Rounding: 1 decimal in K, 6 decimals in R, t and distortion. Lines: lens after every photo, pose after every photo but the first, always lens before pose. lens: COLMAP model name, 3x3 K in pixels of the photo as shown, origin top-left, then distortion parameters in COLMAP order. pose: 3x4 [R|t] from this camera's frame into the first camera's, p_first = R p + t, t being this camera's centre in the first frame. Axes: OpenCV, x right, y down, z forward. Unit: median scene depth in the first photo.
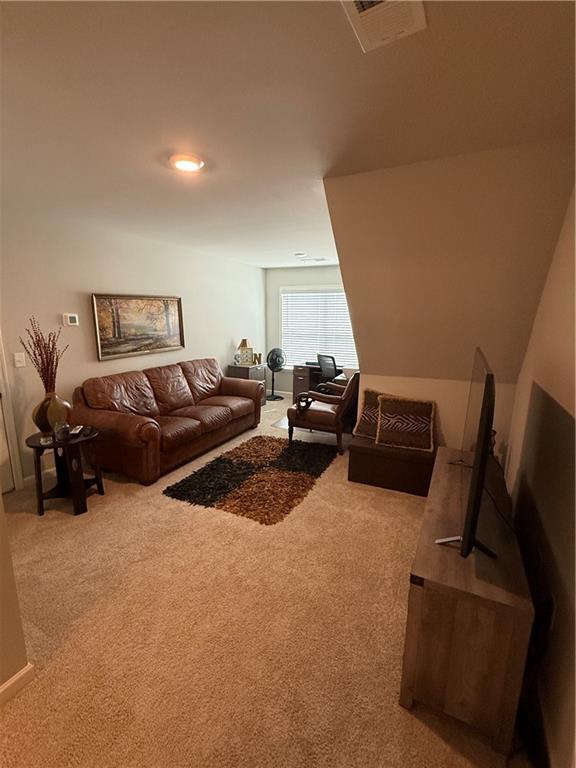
lens RADIAL K [[343.7, 0, 287.1], [0, 343.7, 383.9], [0, 0, 1]] dist [0.000525, -0.000105]
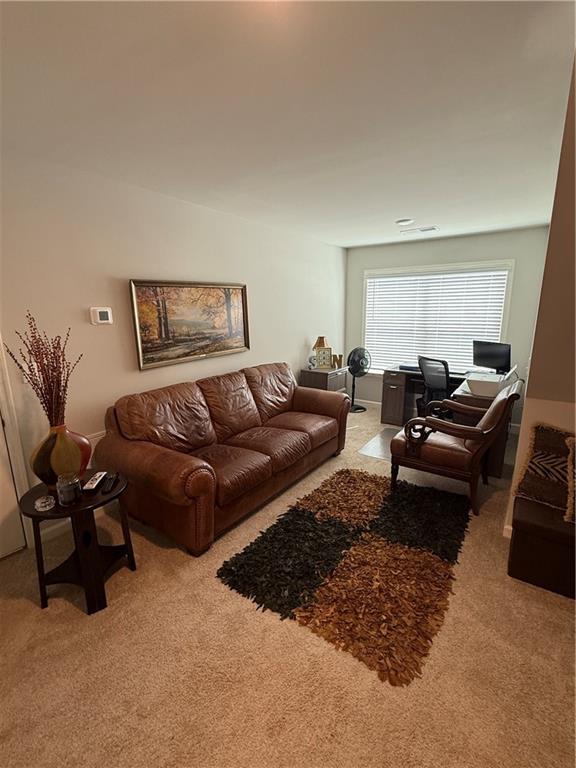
lens RADIAL K [[343.7, 0, 289.7], [0, 343.7, 384.1], [0, 0, 1]] dist [0.000525, -0.000105]
pose [[0.986266, 0.019002, -0.164071, -0.104681], [-0.015491, 0.999623, 0.022652, -0.060563], [0.164439, -0.019799, 0.986188, 0.324336]]
